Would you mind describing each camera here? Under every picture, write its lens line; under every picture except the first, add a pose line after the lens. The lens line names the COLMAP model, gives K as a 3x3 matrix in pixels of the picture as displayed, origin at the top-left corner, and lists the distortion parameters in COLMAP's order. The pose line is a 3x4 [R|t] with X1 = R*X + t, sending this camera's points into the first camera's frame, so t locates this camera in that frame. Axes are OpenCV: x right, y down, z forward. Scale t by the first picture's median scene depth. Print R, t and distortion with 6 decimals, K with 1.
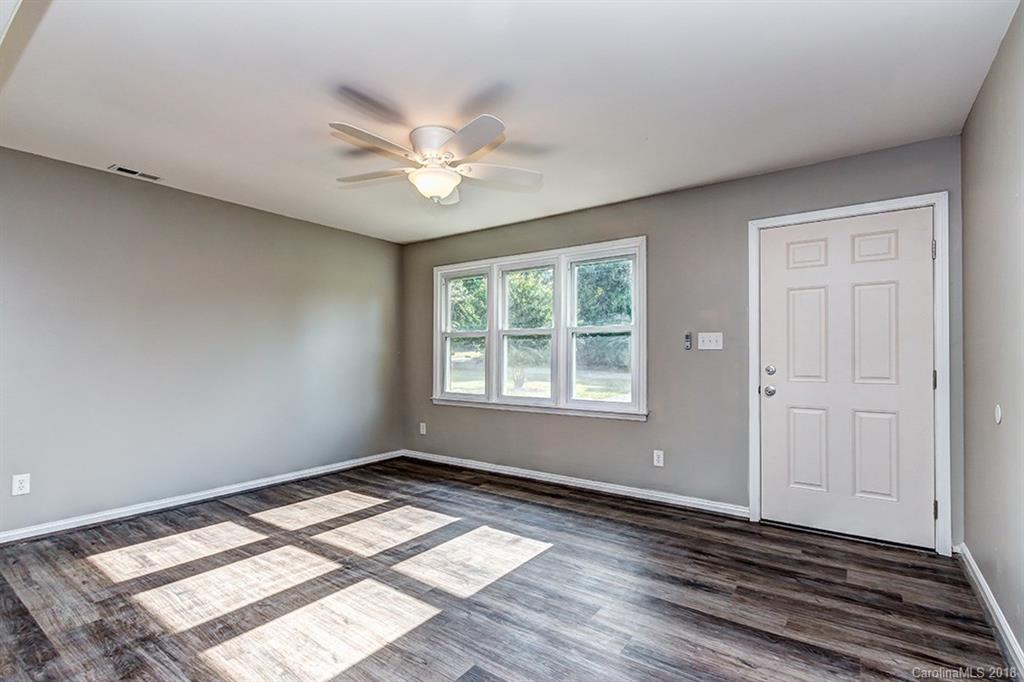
lens RADIAL K [[480.4, 0, 512.0], [0, 480.4, 341.0], [0, 0, 1]] dist [0.001917, -0.000048]
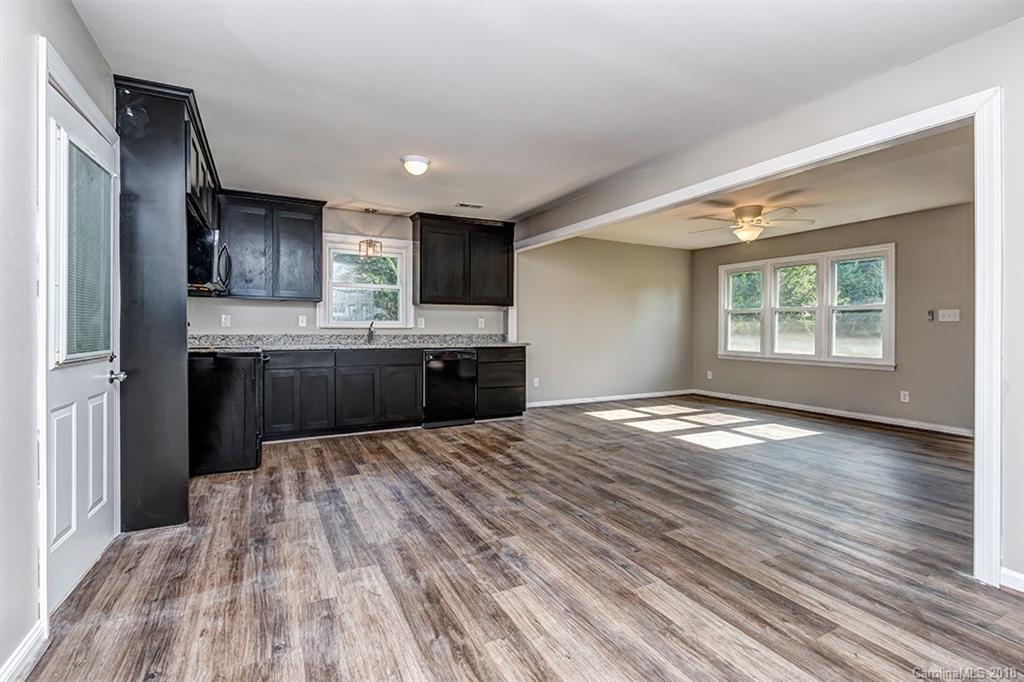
lens RADIAL K [[470.0, 0, 510.5], [0, 470.0, 324.2], [0, 0, 1]] dist [0.002813, 0.000163]
pose [[0.895085, 0.001696, -0.445892, -0.132669], [0.008197, 0.999761, 0.020258, -0.012560], [0.445820, -0.021788, 0.894857, -0.837487]]
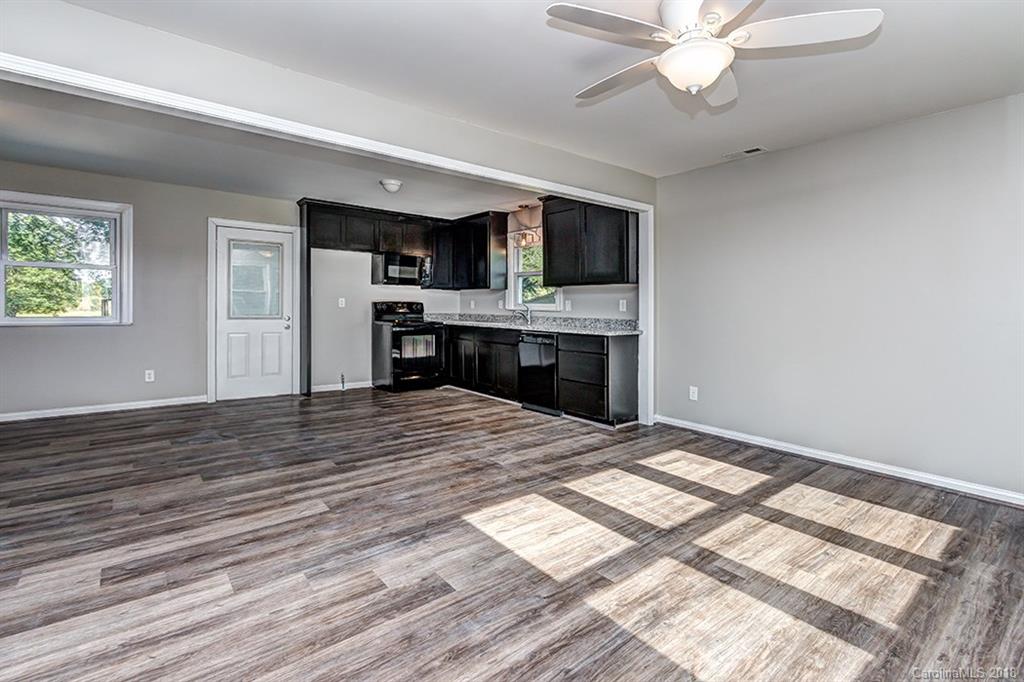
lens RADIAL K [[477.3, 0, 518.1], [0, 477.3, 305.0], [0, 0, 1]] dist [0.004025, 0.000443]
pose [[-0.259445, -0.005915, -0.965740, 0.474871], [0.016389, 0.999810, -0.010527, 0.024962], [0.965619, -0.018559, -0.259299, 0.732875]]
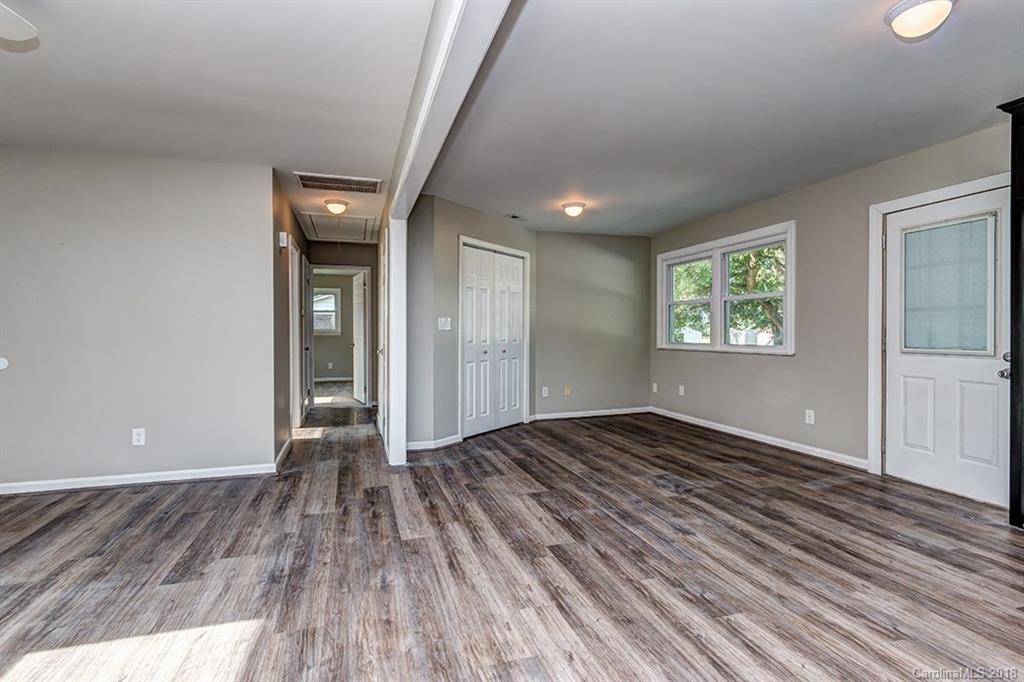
lens RADIAL K [[473.6, 0, 490.9], [0, 473.6, 336.4], [0, 0, 1]] dist [0.002474, -0.000684]
pose [[-0.788676, -0.003659, 0.614798, -0.735243], [-0.017486, 0.999711, -0.016480, 0.035074], [-0.614560, -0.023748, -0.788512, 0.736591]]
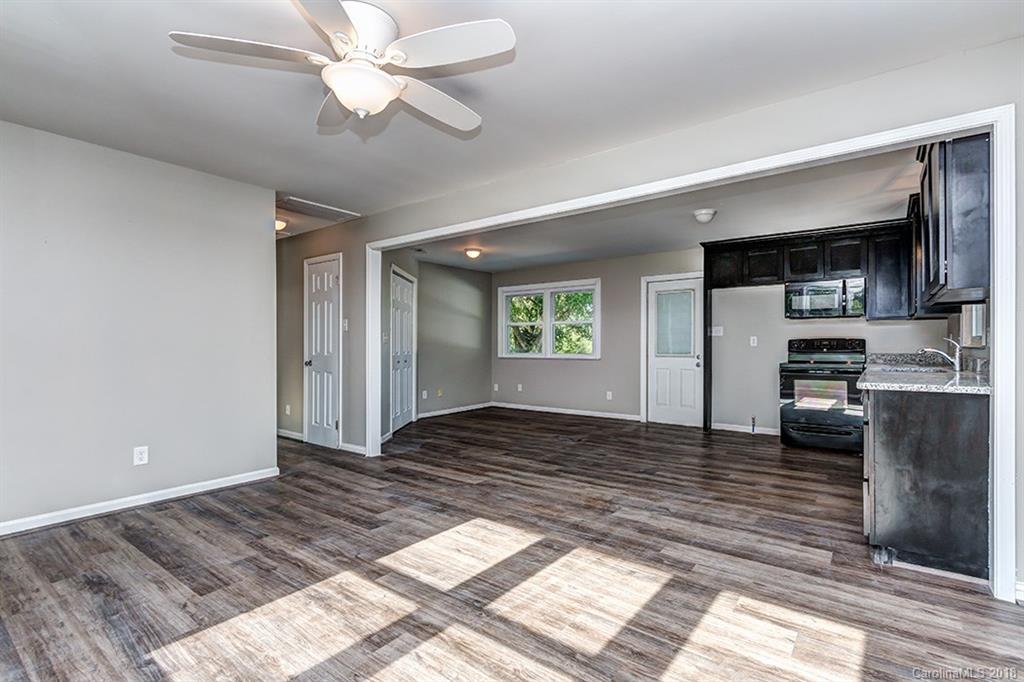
lens RADIAL K [[476.4, 0, 534.9], [0, 476.4, 351.2], [0, 0, 1]] dist [0.000433, -0.000337]
pose [[-0.999978, -0.000050, 0.006641, -0.327478], [-0.000180, 0.999809, -0.019554, 0.054684], [-0.006639, -0.019554, -0.999787, 1.337240]]
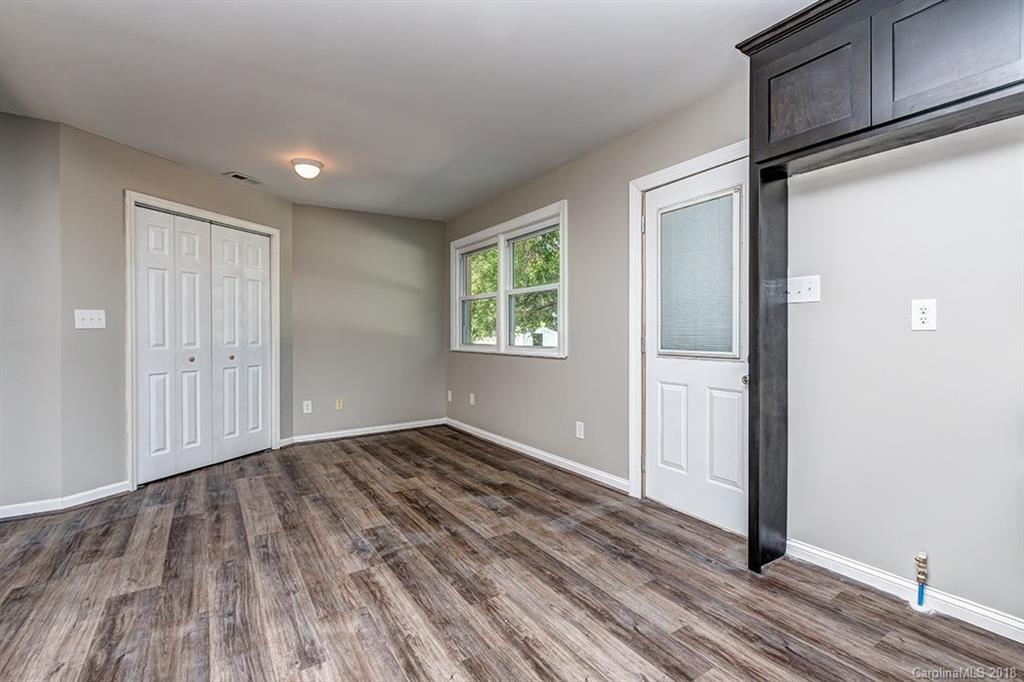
lens RADIAL K [[469.5, 0, 498.4], [0, 469.5, 338.9], [0, 0, 1]] dist [0.004470, 0.000089]
pose [[-0.924967, -0.001112, 0.380047, -0.858869], [-0.007256, 0.999865, -0.014735, 0.024256], [-0.379979, -0.016387, -0.924850, 0.298423]]
